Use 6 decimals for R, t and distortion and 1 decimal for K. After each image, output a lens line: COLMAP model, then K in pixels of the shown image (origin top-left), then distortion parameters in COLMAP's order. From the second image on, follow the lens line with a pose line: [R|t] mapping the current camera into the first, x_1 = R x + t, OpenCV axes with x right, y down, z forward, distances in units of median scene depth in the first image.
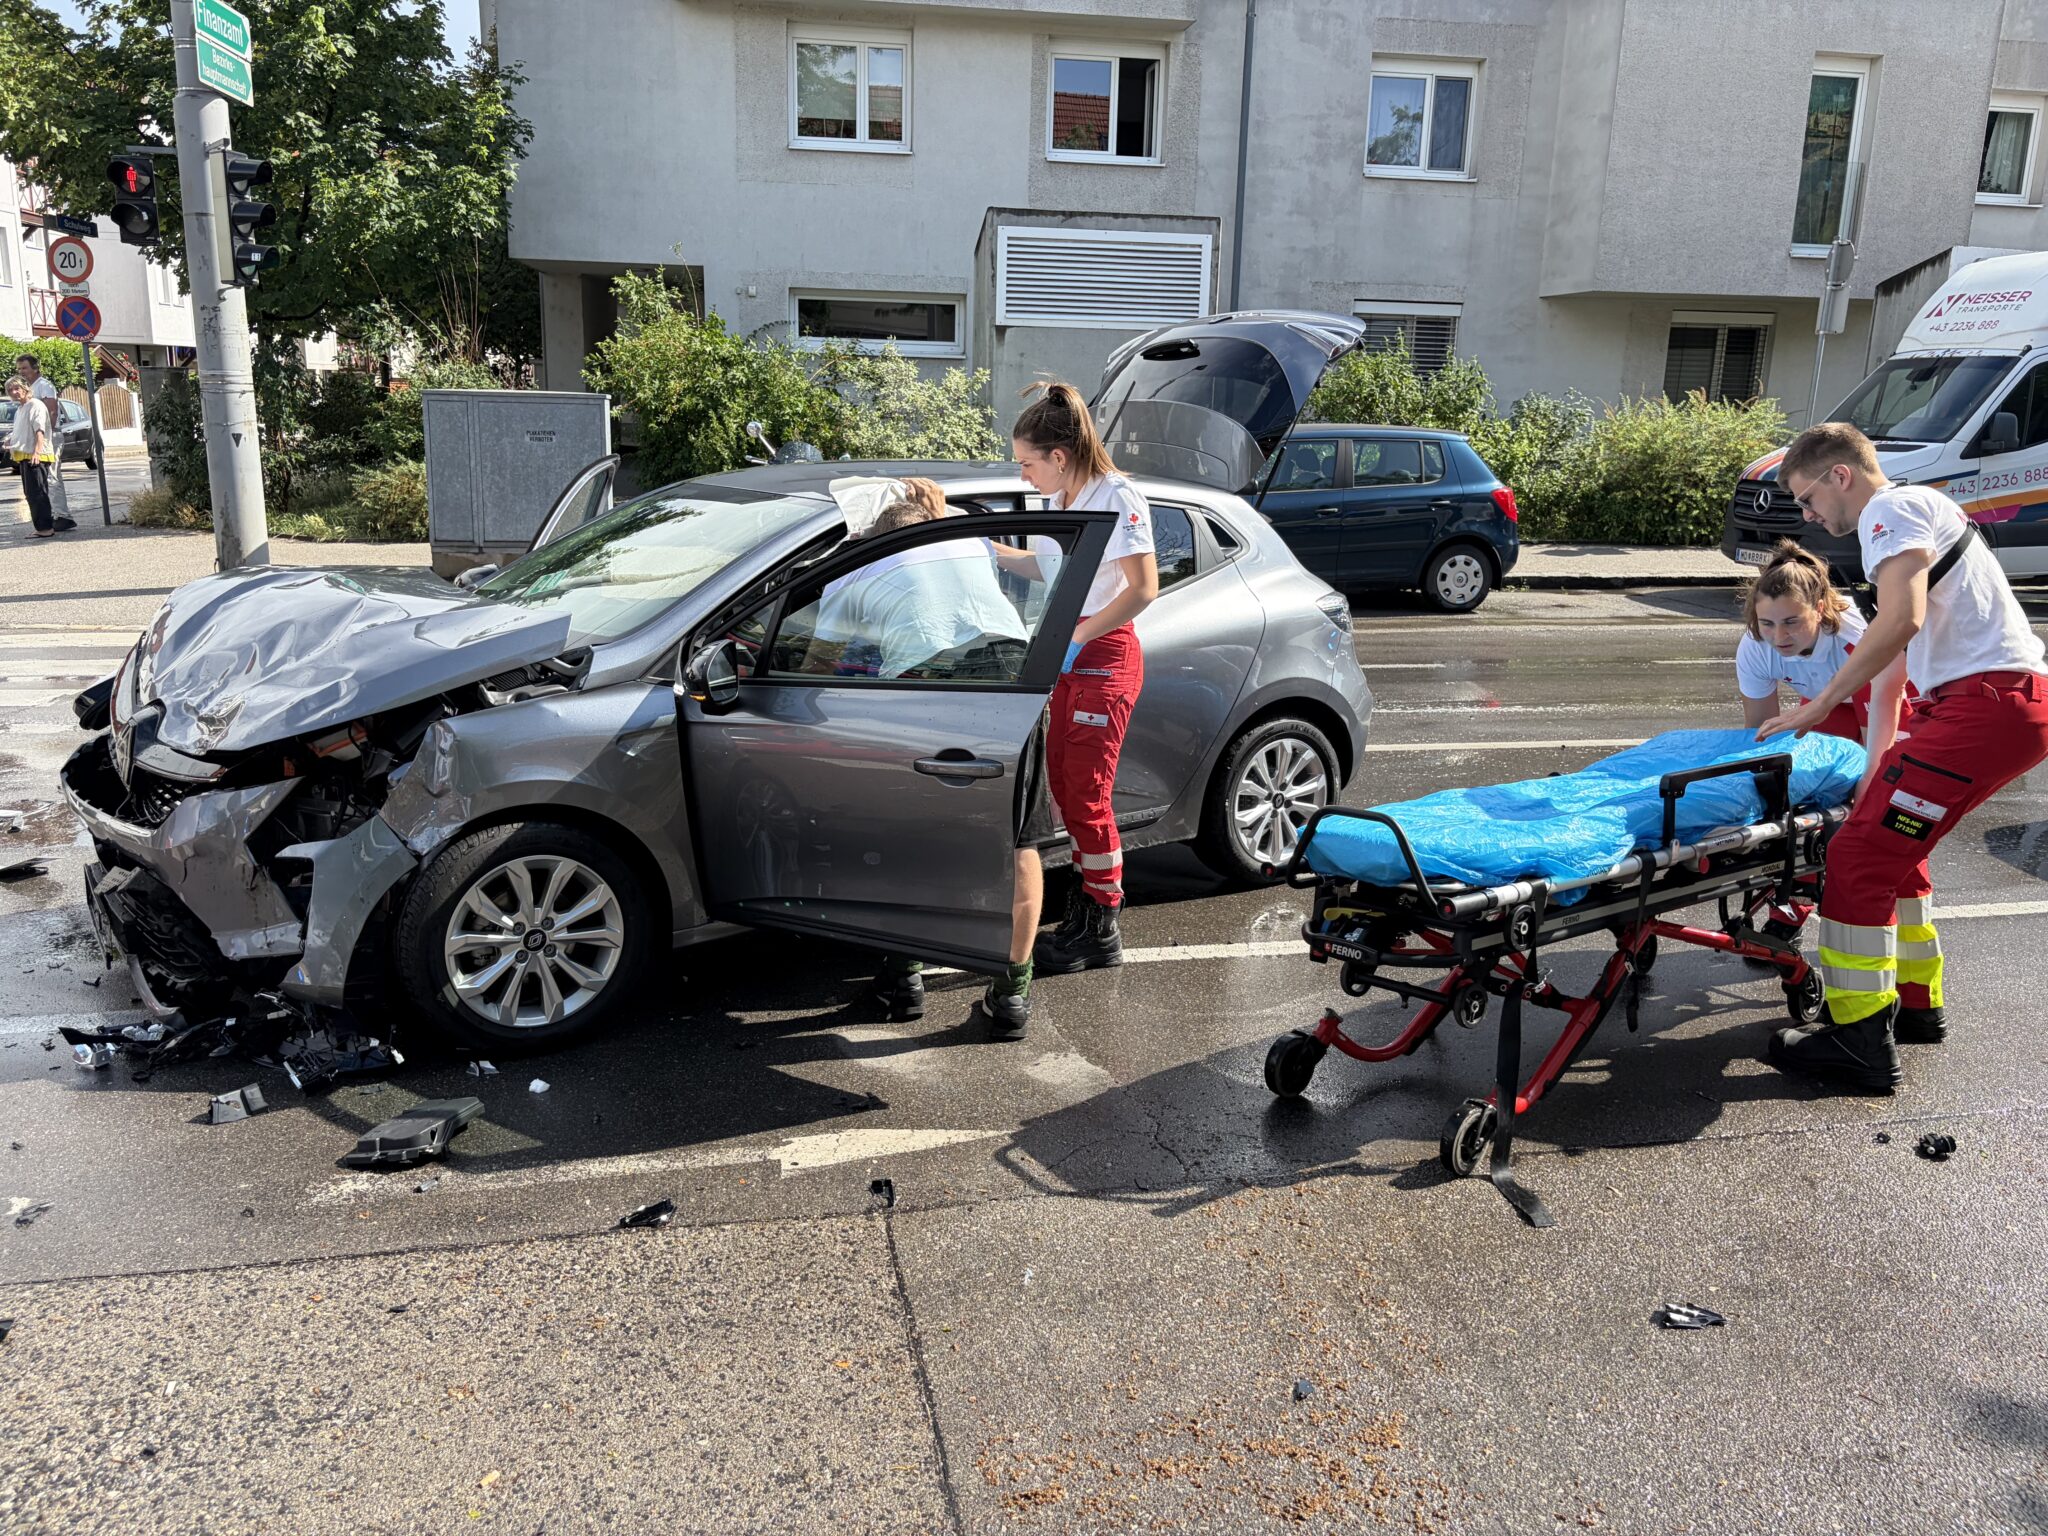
lens RADIAL K [[1527.9, 0, 1024.0], [0, 1527.9, 768.0], [0, 0, 1]] dist [0.030105, 0.000438]
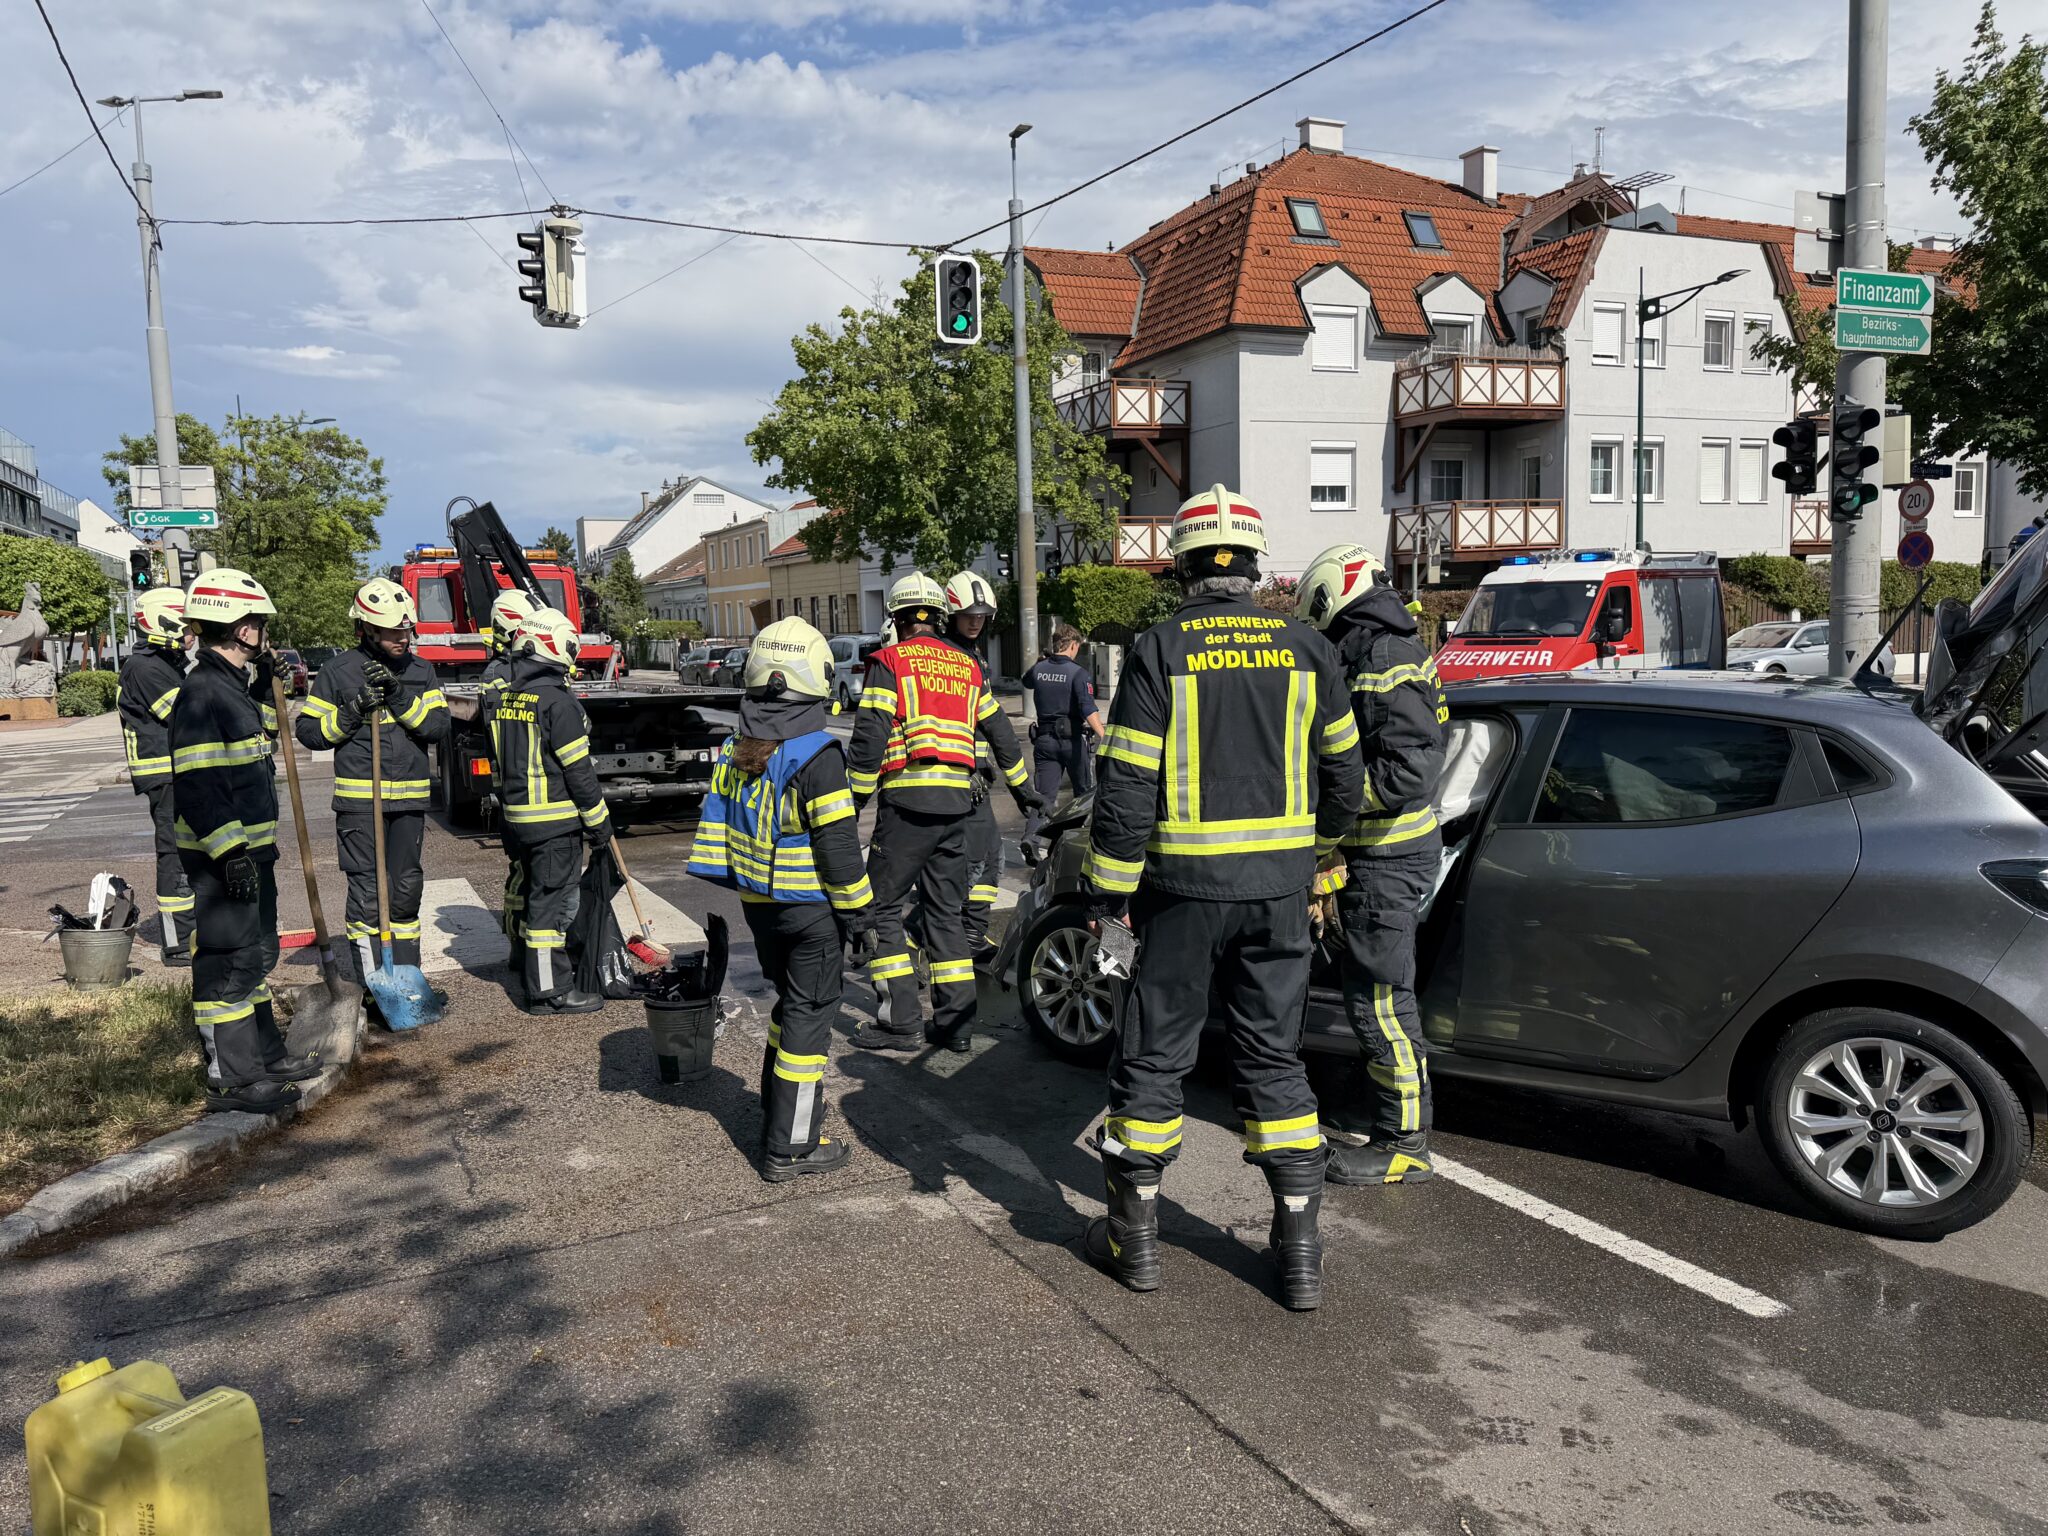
lens RADIAL K [[1410.0, 0, 939.8], [0, 1410.0, 766.5], [0, 0, 1]] dist [0.164097, -0.294197]
pose [[0.217190, 0.058121, -0.974397, 0.719264], [-0.186814, 0.982249, 0.016949, -0.073257], [0.958086, 0.178351, 0.224193, 0.380657]]
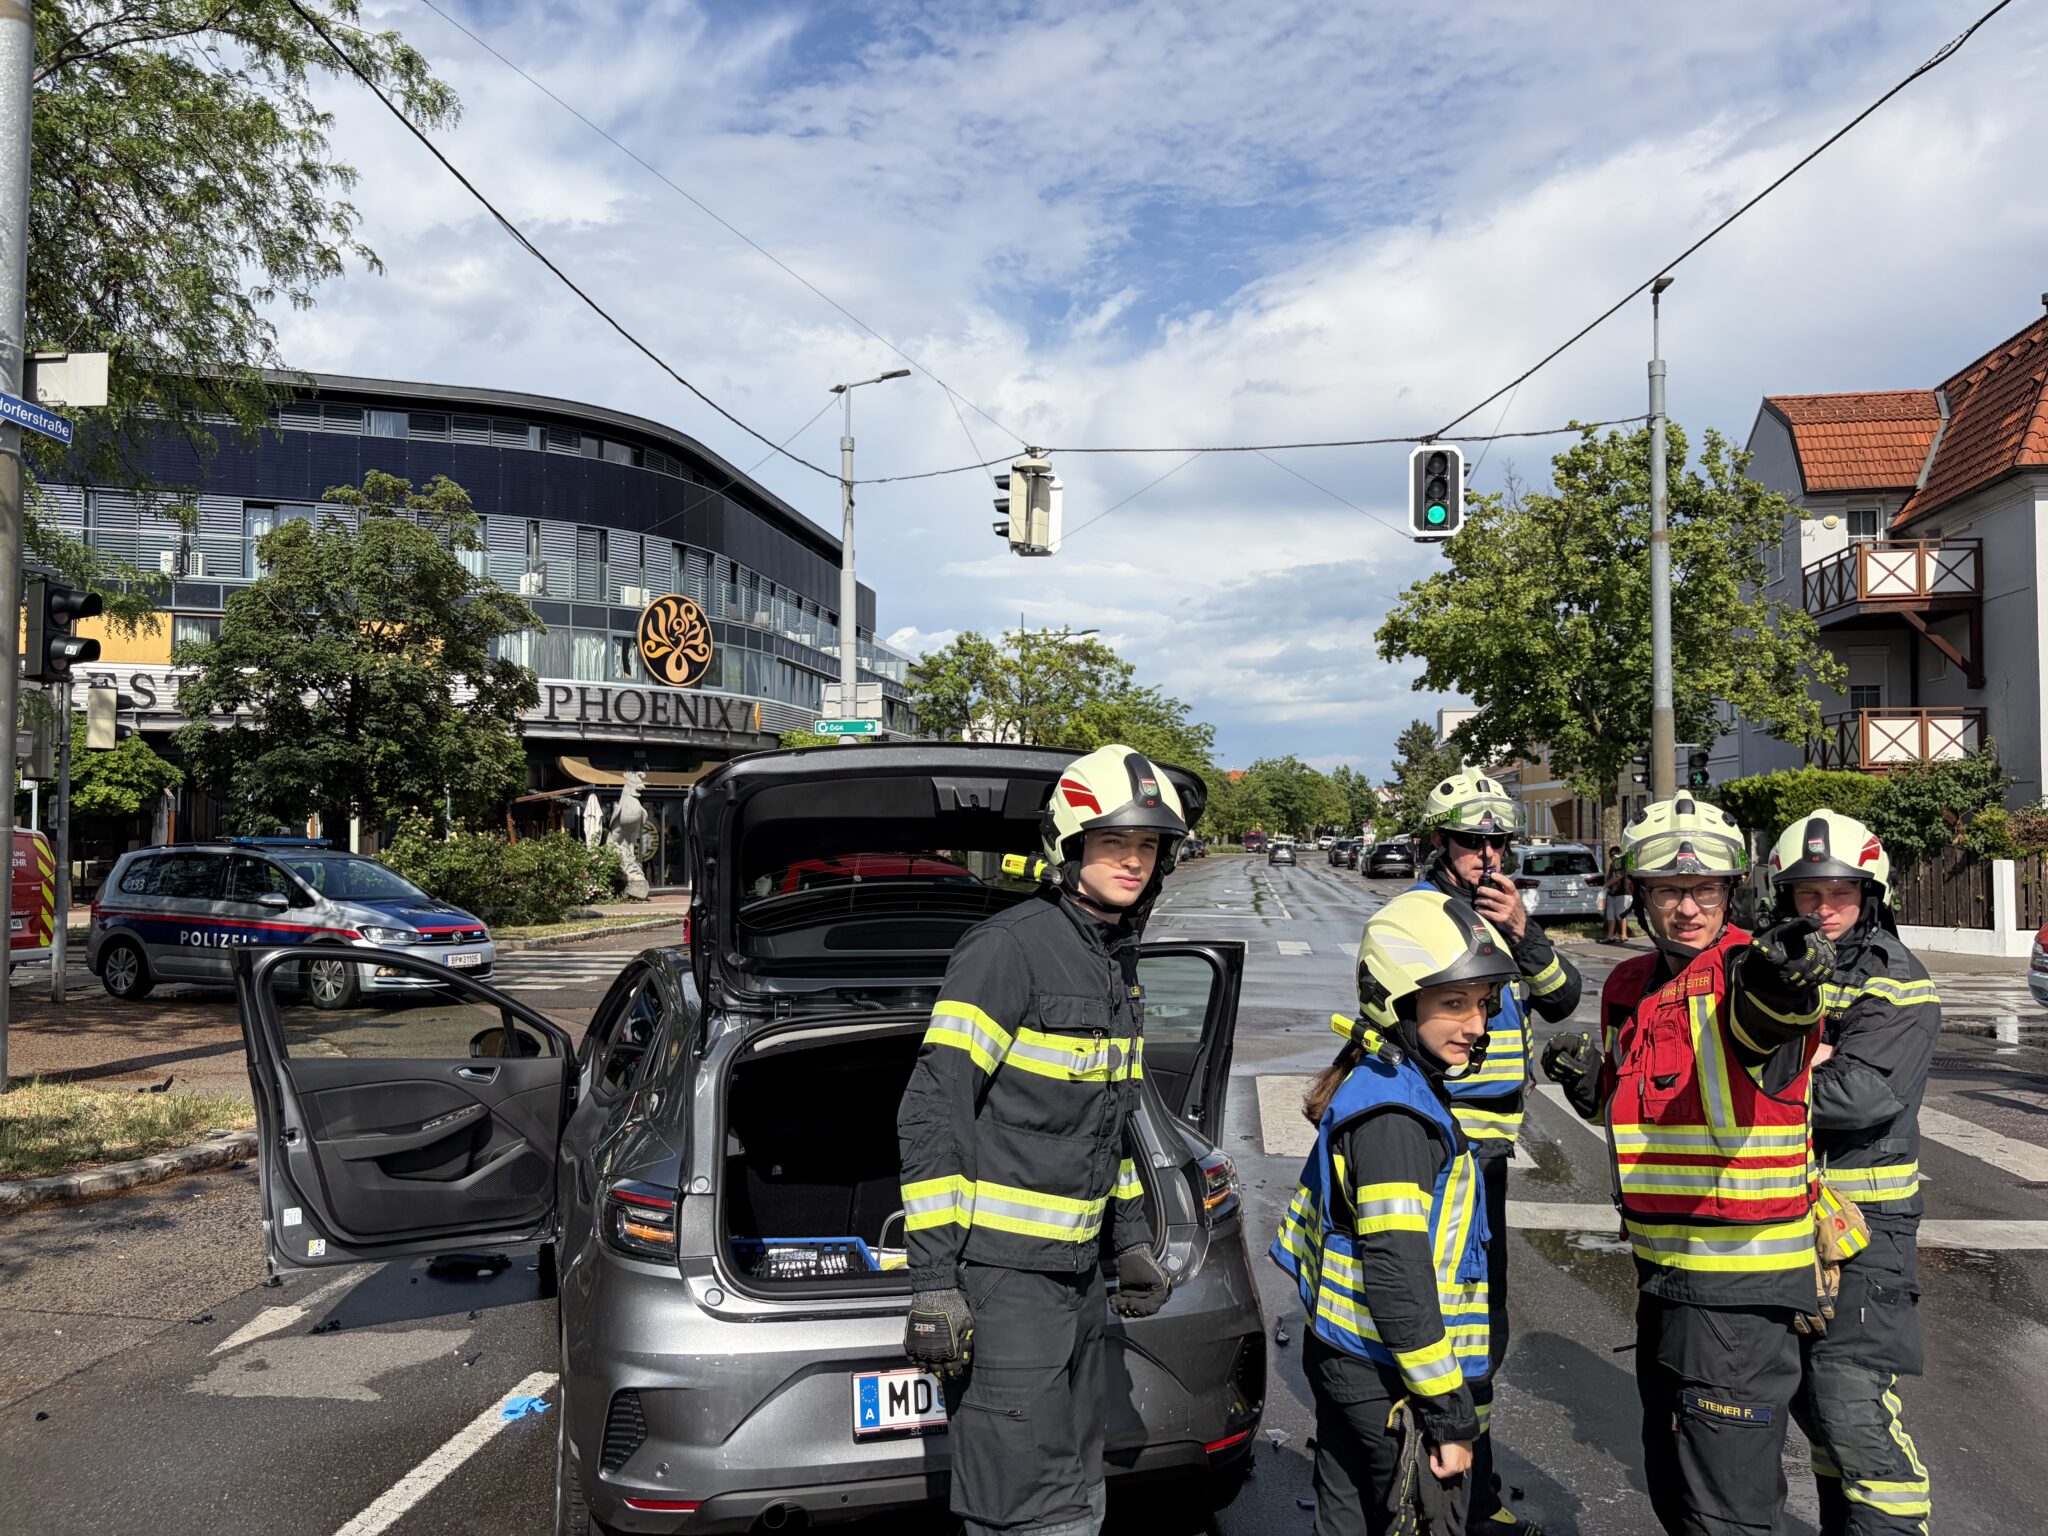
lens RADIAL K [[1527.9, 0, 1024.0], [0, 1527.9, 768.0], [0, 0, 1]] dist [0.030105, 0.000438]
pose [[-0.330219, -0.070839, -0.941242, 0.756984], [-0.224751, 0.974401, 0.005516, -0.322751], [0.916756, 0.213367, -0.337687, 1.351526]]
